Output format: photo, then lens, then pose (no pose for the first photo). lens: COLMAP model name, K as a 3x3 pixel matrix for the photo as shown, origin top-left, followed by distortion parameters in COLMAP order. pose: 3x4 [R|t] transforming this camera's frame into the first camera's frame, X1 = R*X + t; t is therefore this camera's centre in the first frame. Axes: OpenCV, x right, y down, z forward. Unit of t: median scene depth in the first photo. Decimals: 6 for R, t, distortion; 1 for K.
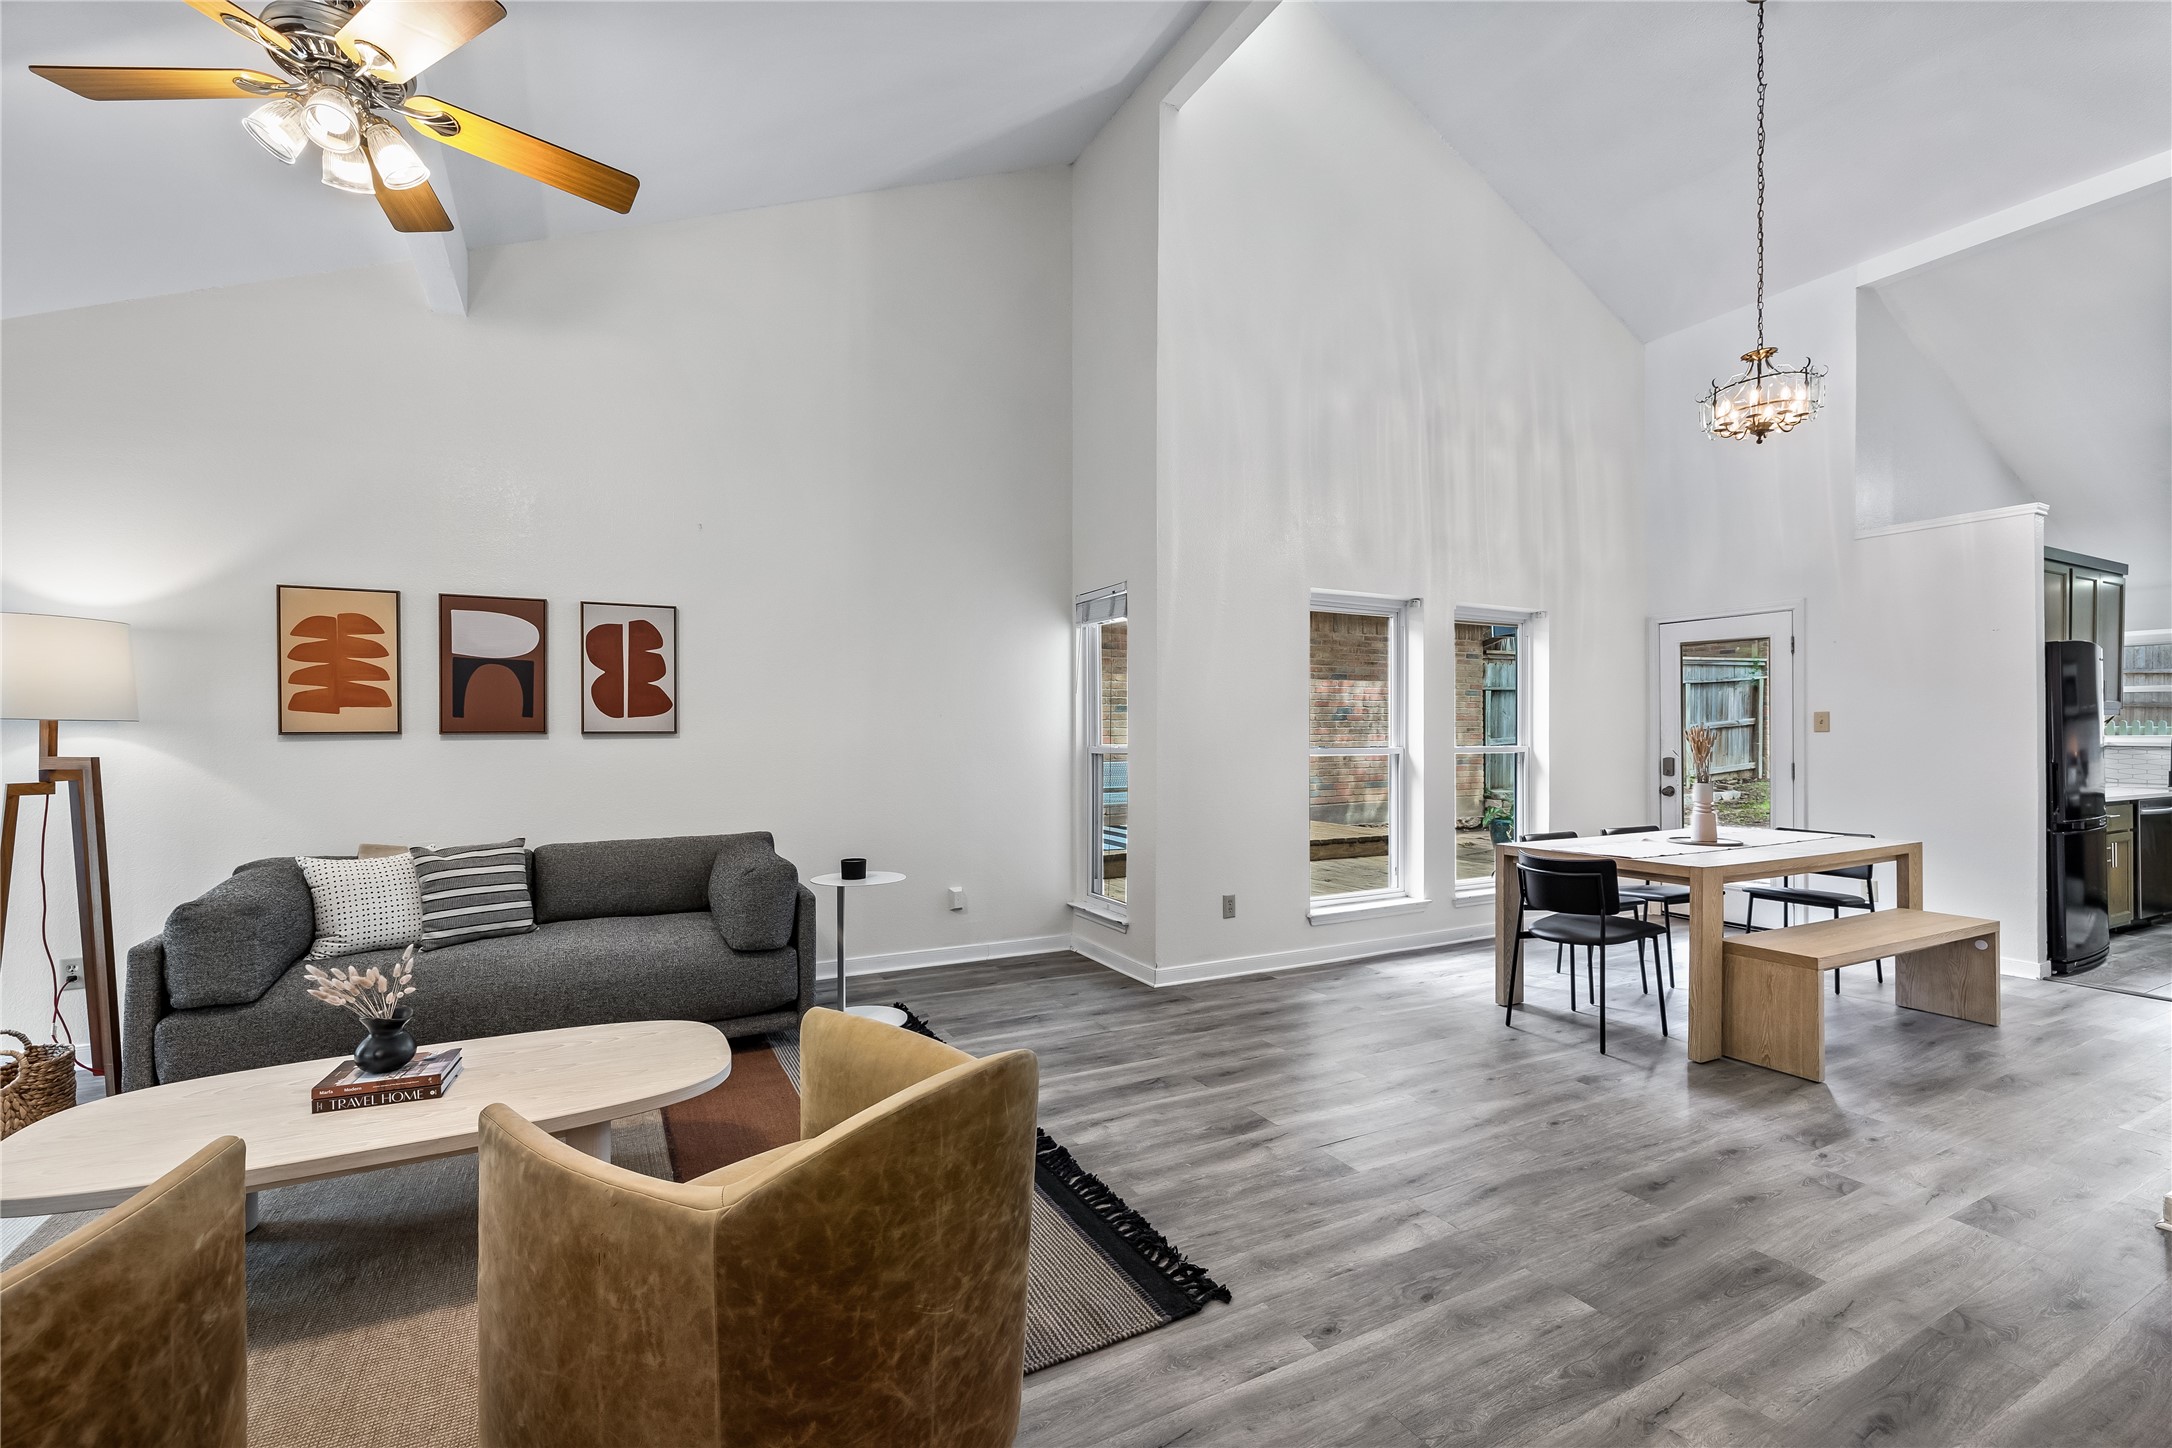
lens RADIAL K [[919.3, 0, 1067.3], [0, 919.3, 731.6], [0, 0, 1]] dist [0.001121, -0.000906]
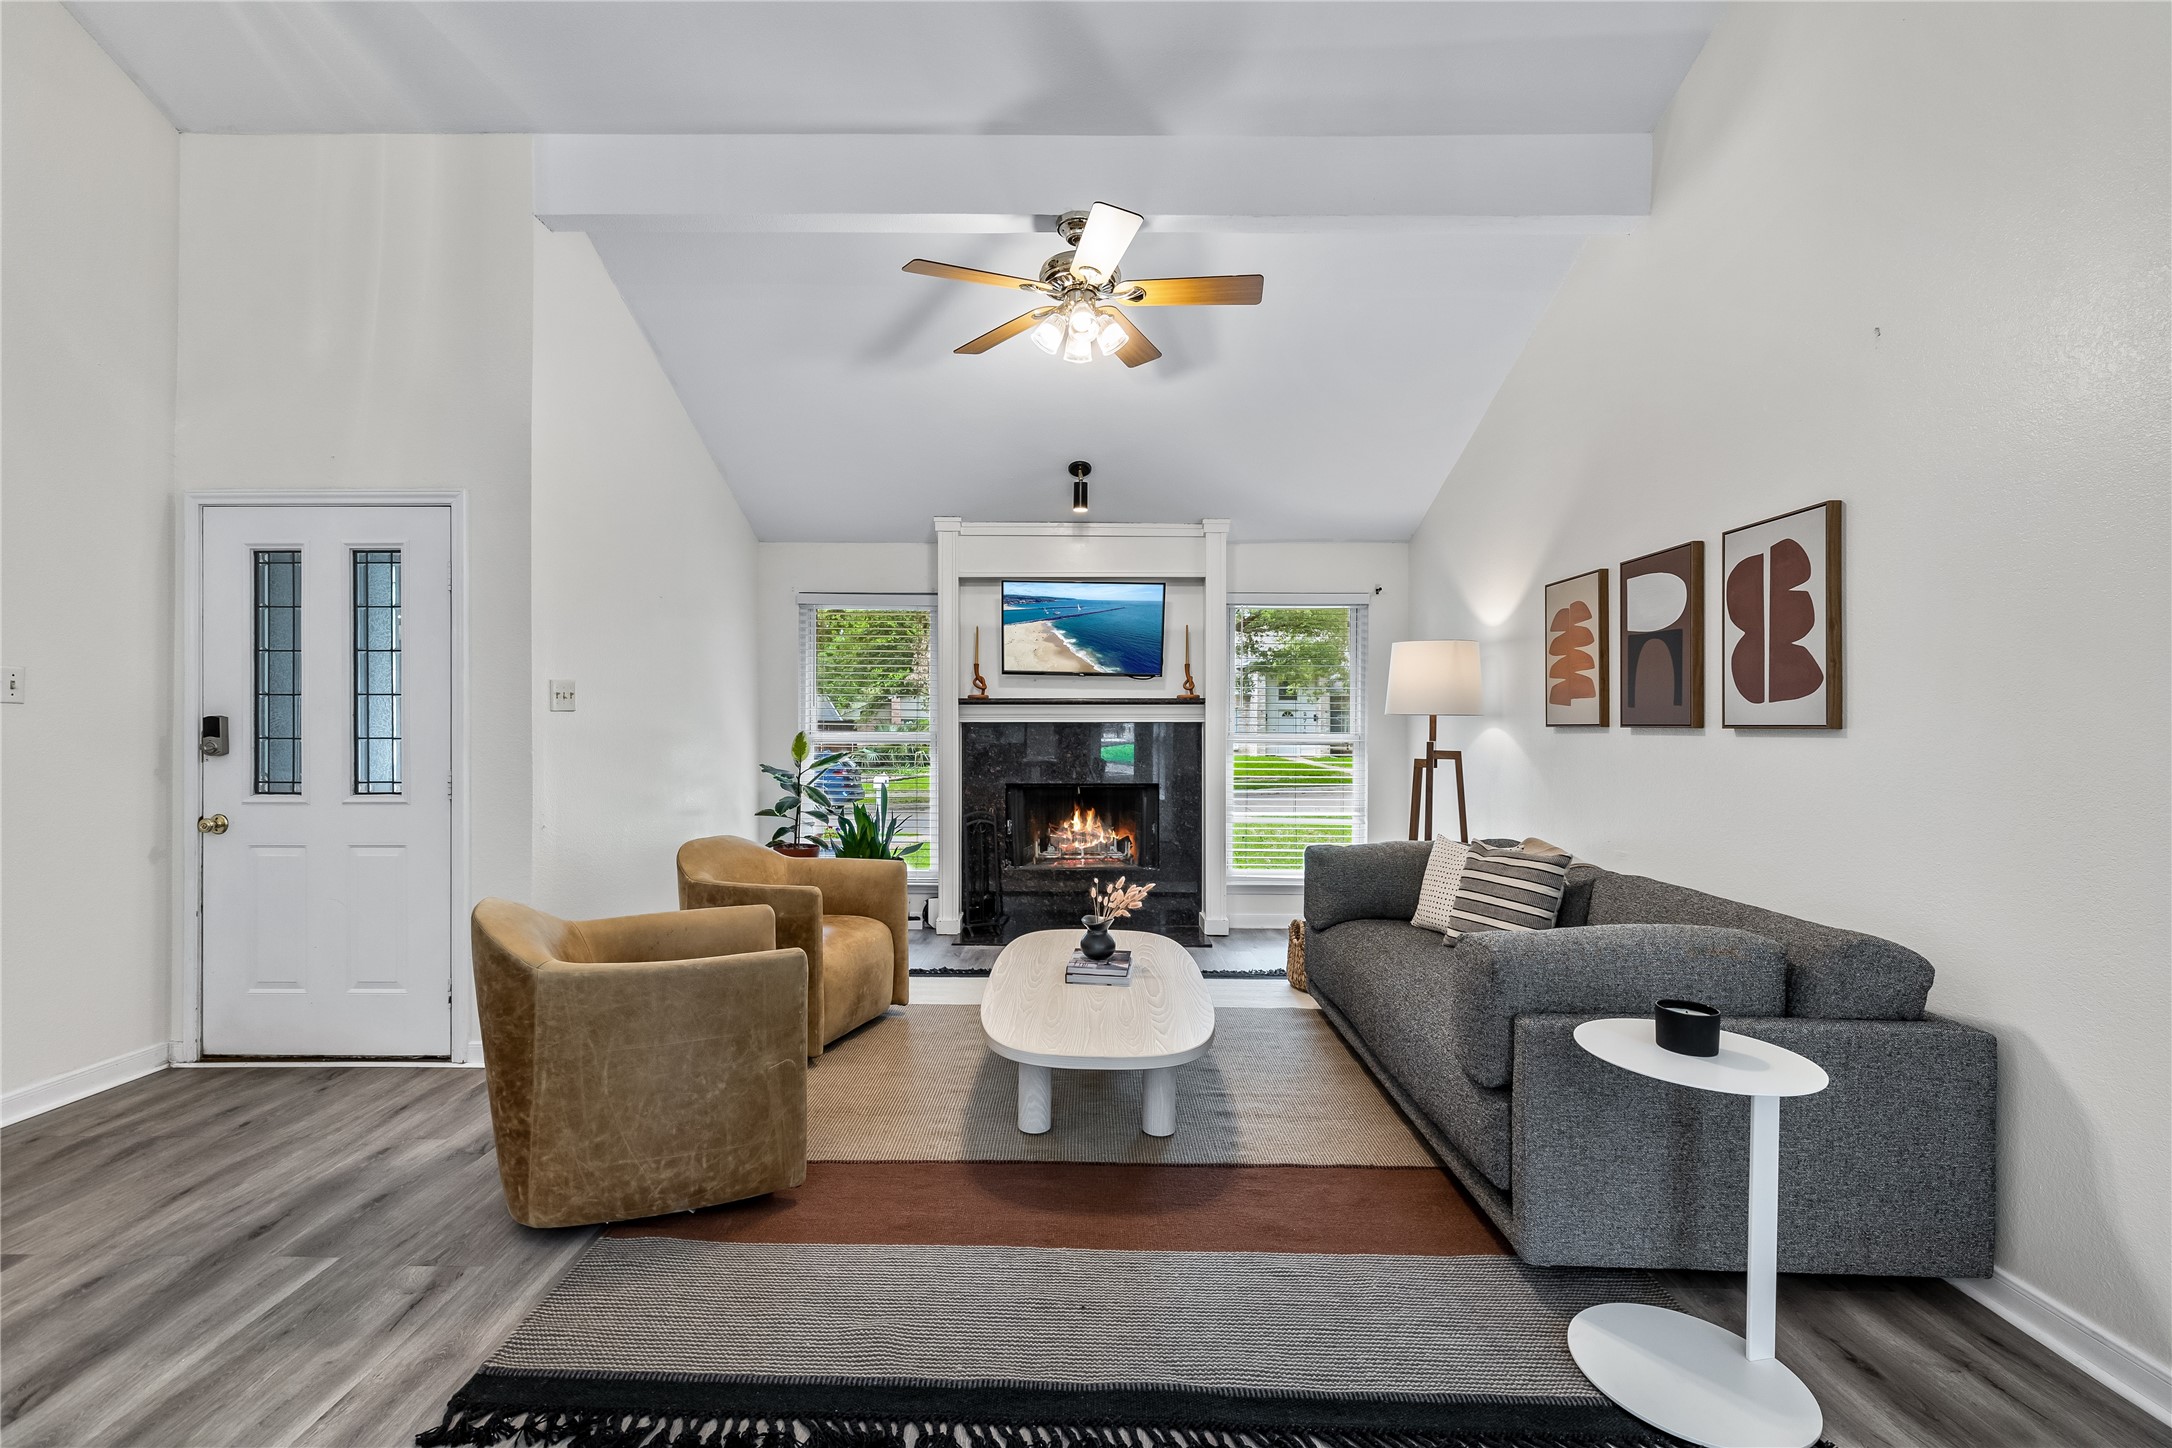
lens RADIAL K [[919.3, 0, 1073.3], [0, 919.3, 722.7], [0, 0, 1]] dist [0.001121, -0.000906]
pose [[-0.469401, -0.001527, -0.882984, 0.317465], [-0.008328, 0.999962, 0.002698, 0.000587], [0.882946, 0.008620, -0.469395, 0.971367]]
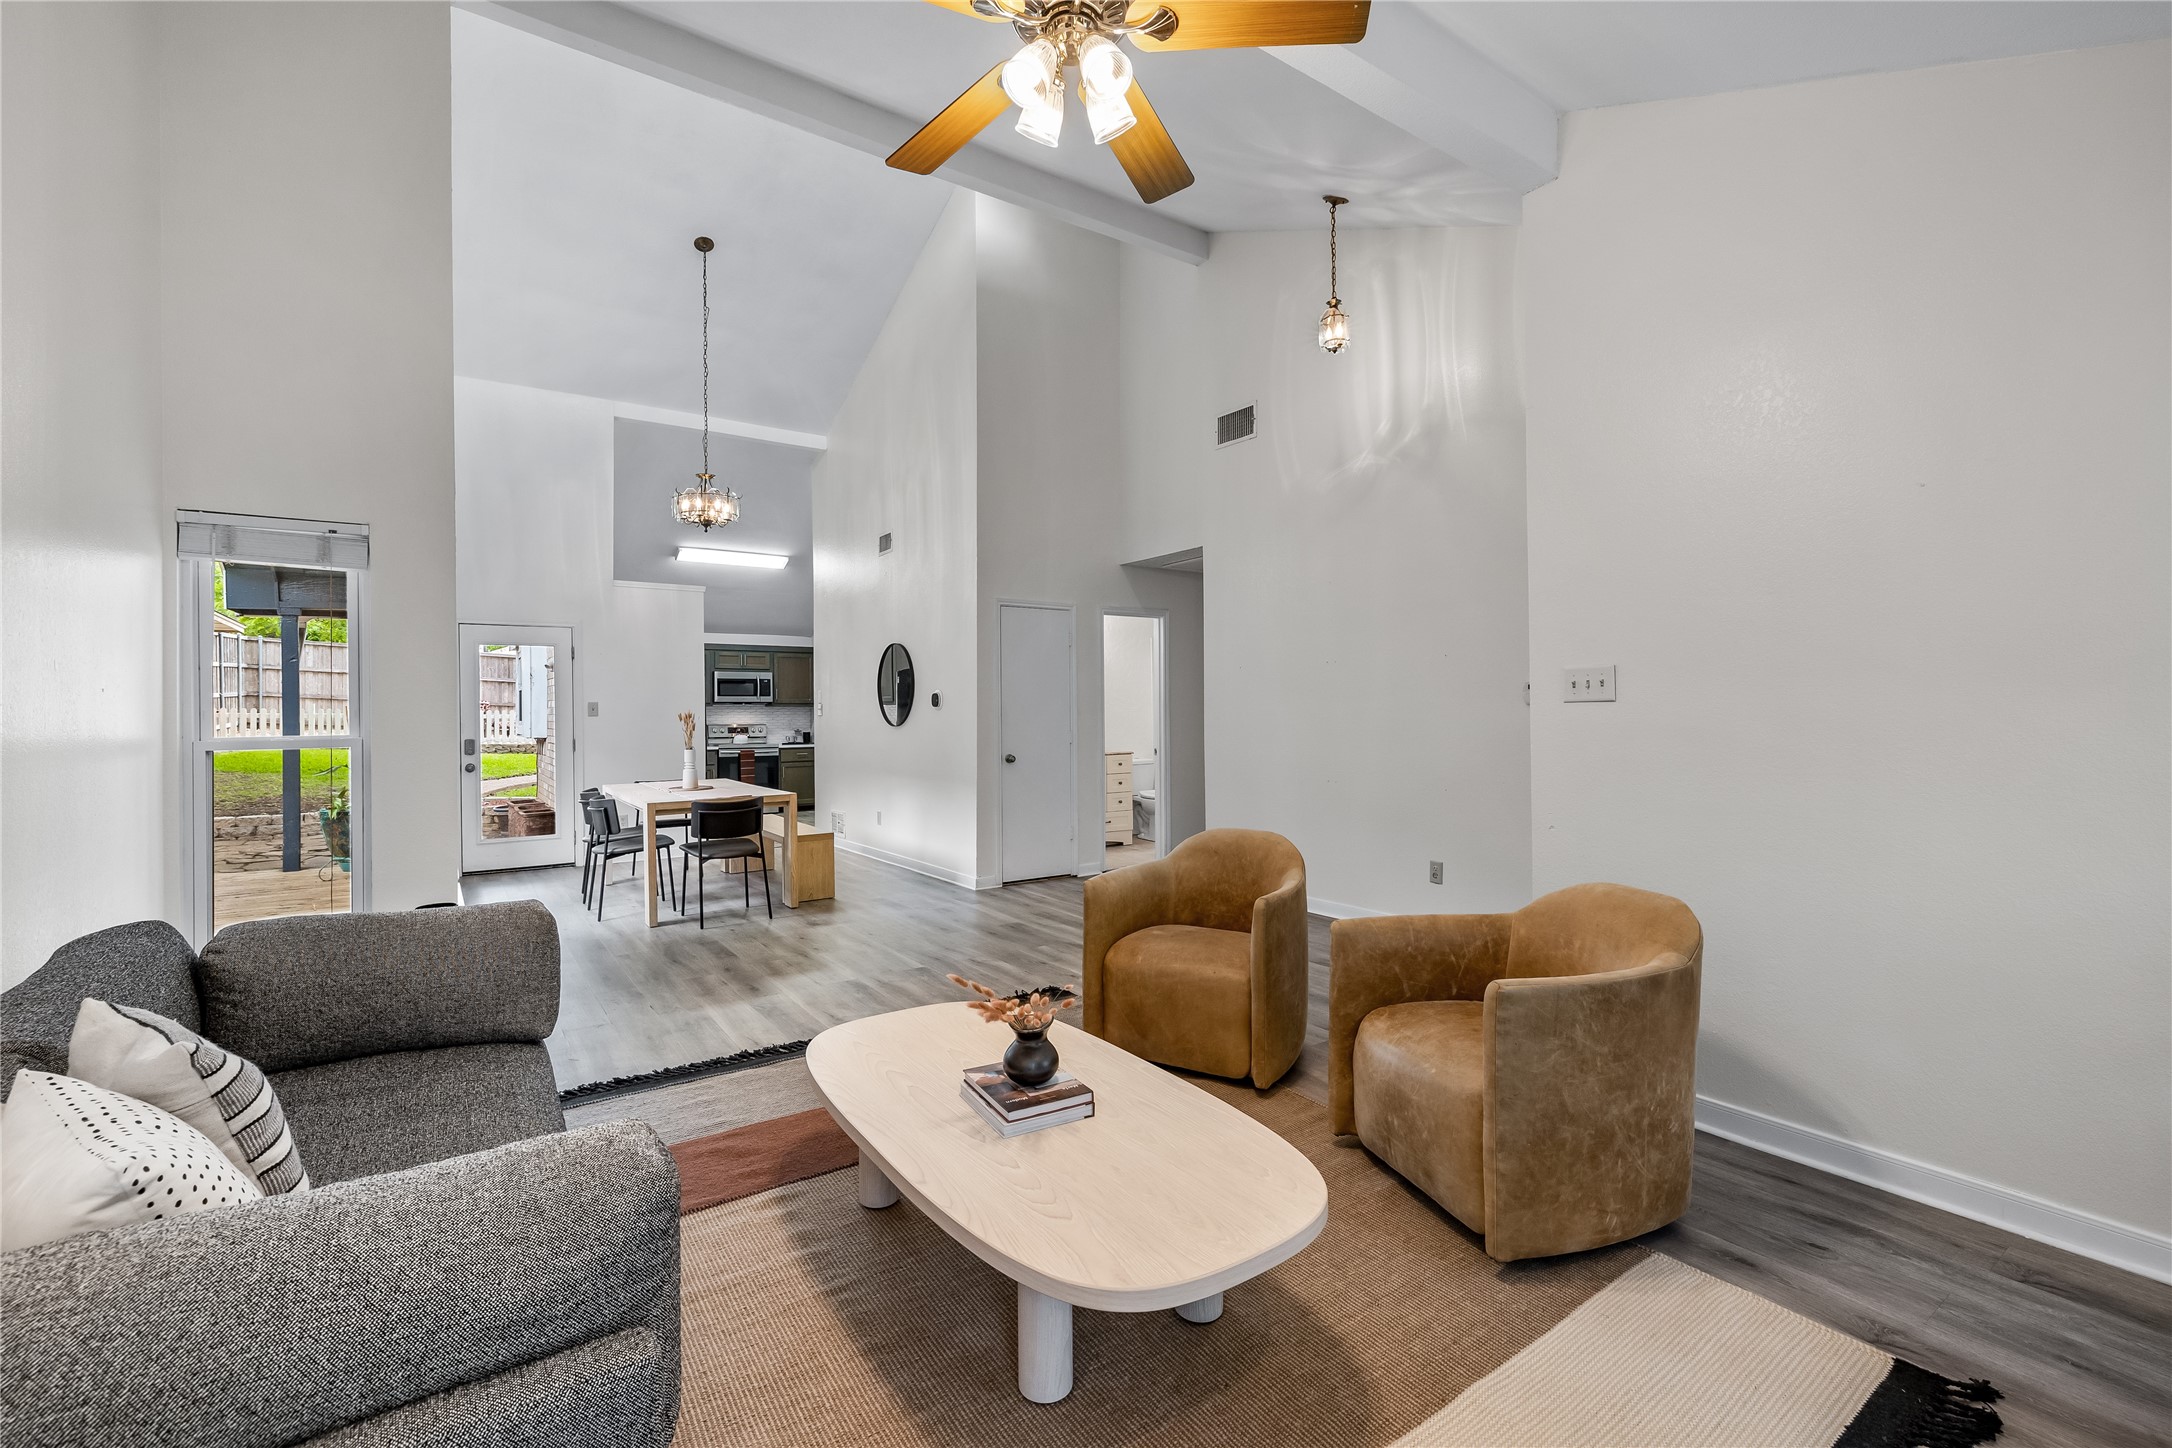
lens RADIAL K [[919.3, 0, 1068.5], [0, 919.3, 709.8], [0, 0, 1]] dist [0.001121, -0.000906]
pose [[-0.120114, 0.004330, 0.992751, -0.983701], [0.007956, 0.999963, -0.003399, 0.001291], [-0.992728, 0.007490, -0.120144, 0.637974]]
